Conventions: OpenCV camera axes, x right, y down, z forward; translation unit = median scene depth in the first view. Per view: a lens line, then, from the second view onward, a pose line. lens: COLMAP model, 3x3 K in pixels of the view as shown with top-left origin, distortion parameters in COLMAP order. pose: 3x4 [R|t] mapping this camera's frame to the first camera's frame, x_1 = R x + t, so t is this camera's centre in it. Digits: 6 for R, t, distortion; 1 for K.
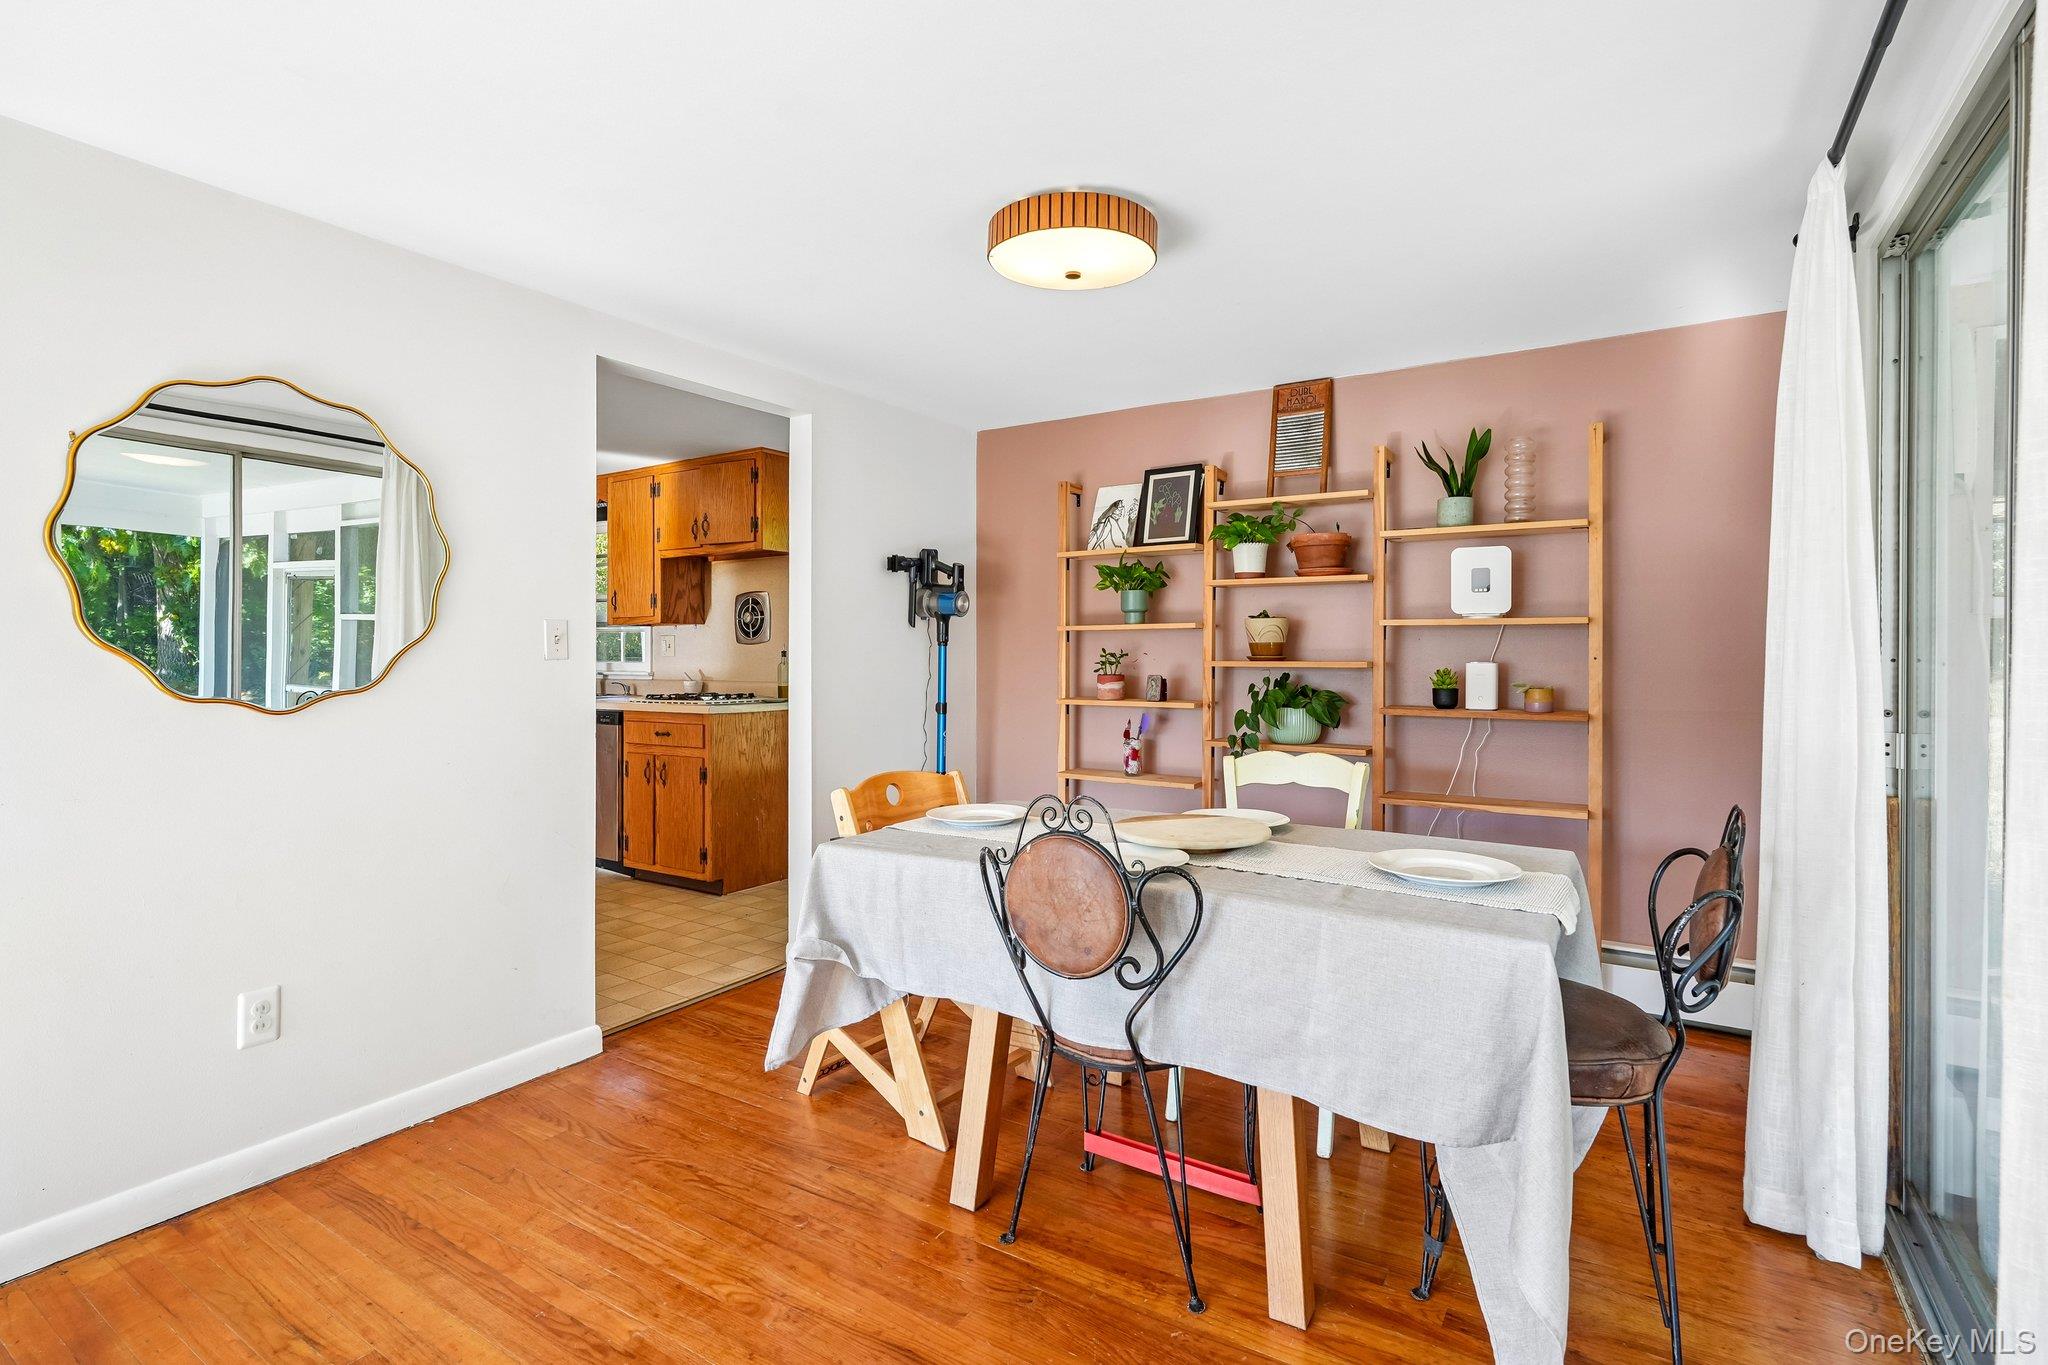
lens RADIAL K [[959.3, 0, 1024.3], [0, 959.3, 645.0], [0, 0, 1]] dist [-0.001022, 0.002833]
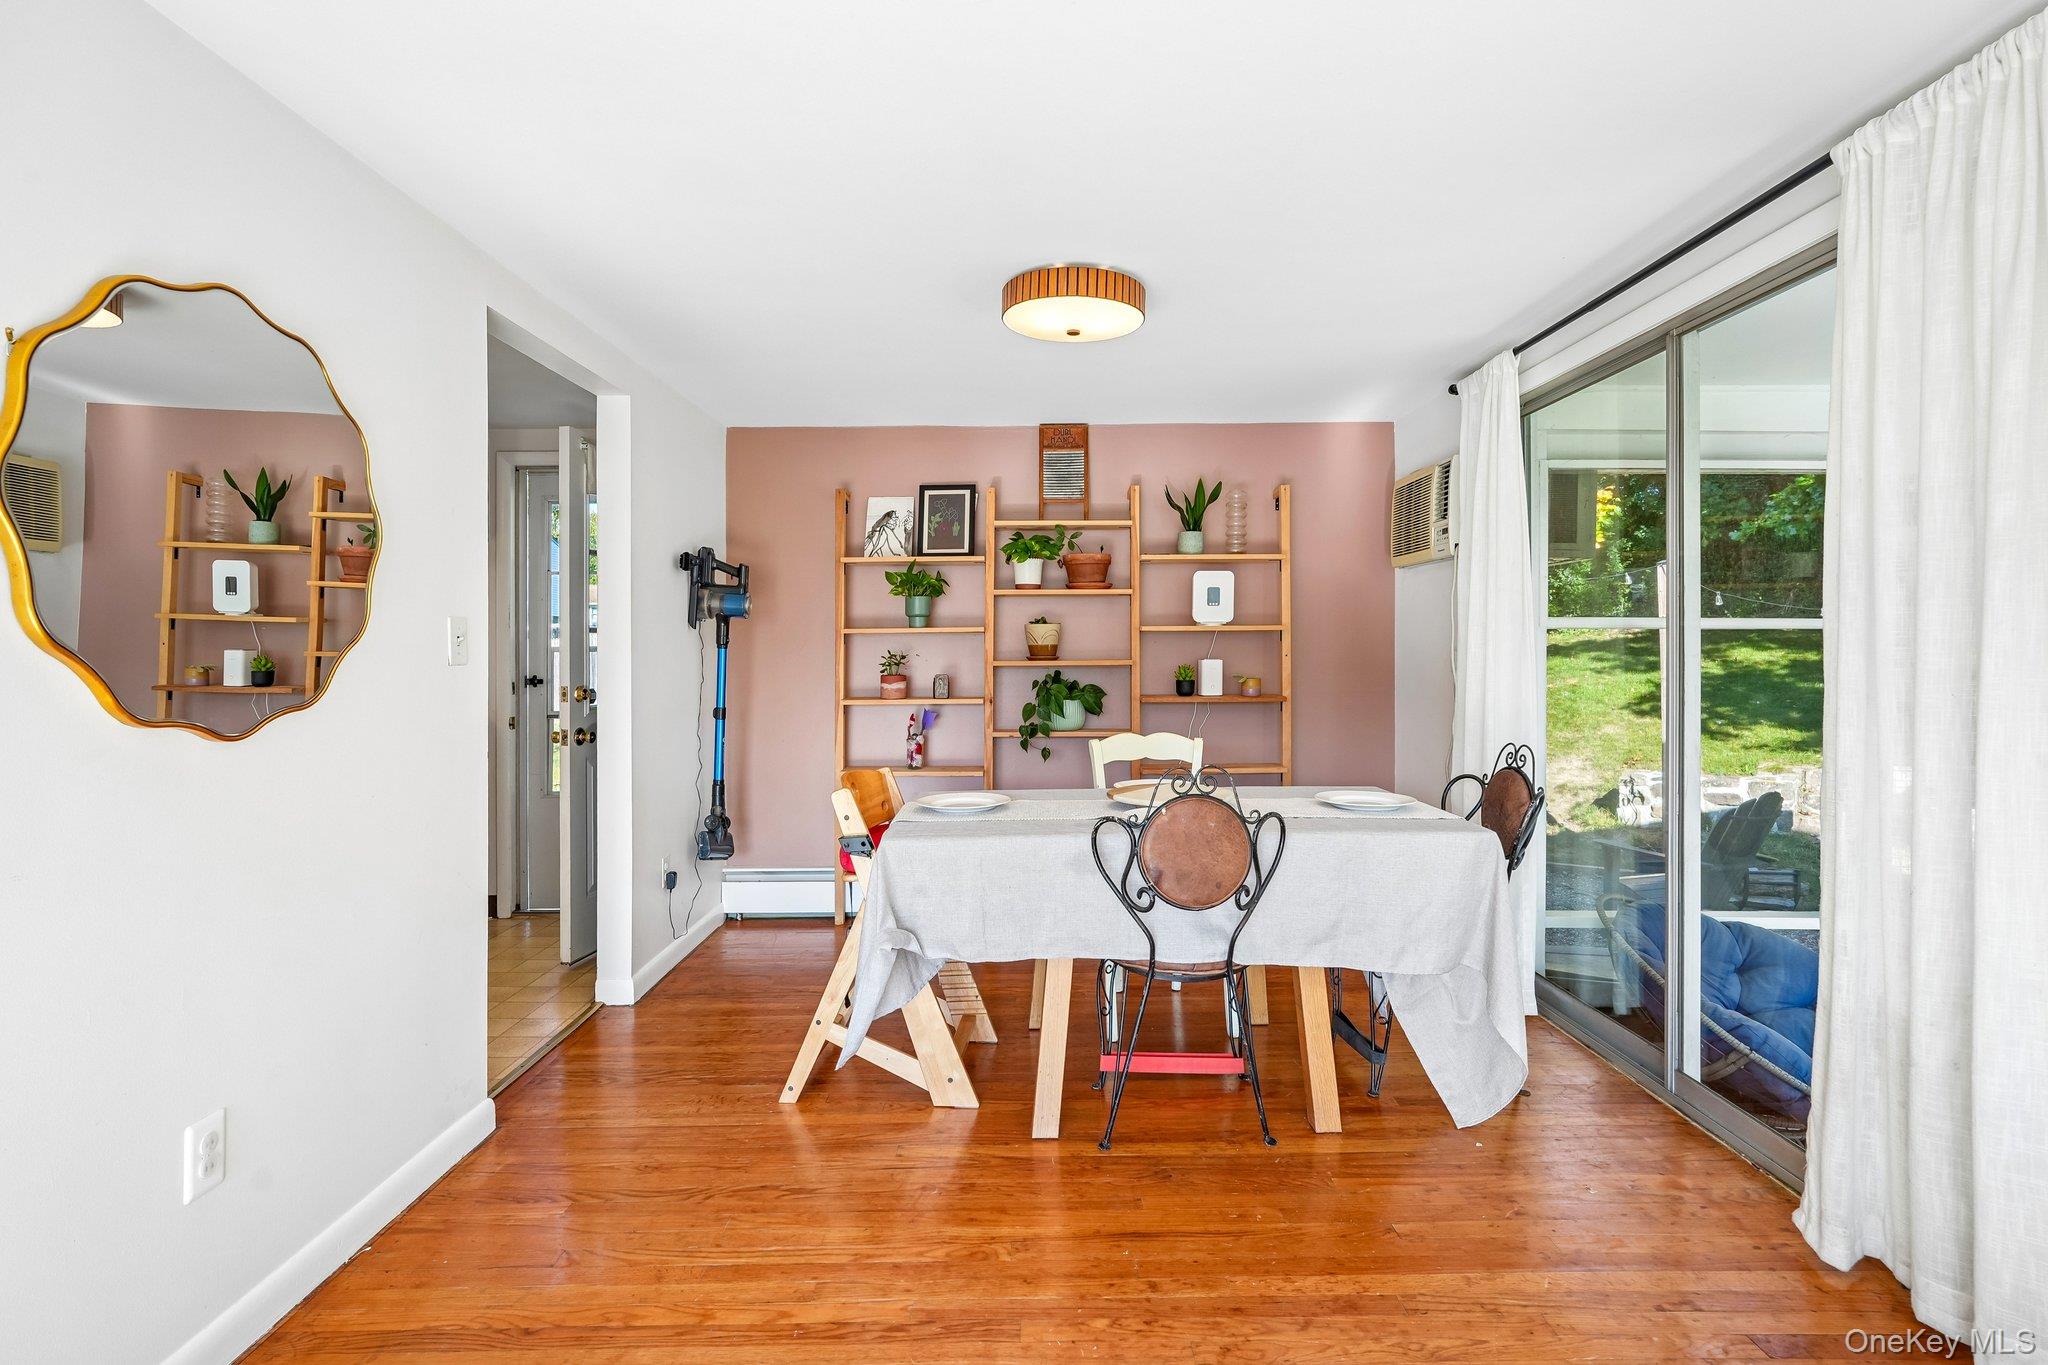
lens RADIAL K [[959.3, 0, 1037.5], [0, 959.3, 644.9], [0, 0, 1]] dist [-0.001022, 0.002833]
pose [[0.845114, -0.002002, 0.534582, -0.374859], [0.003126, 0.999994, -0.001198, -0.000755], [-0.534577, 0.002684, 0.845116, 0.019190]]
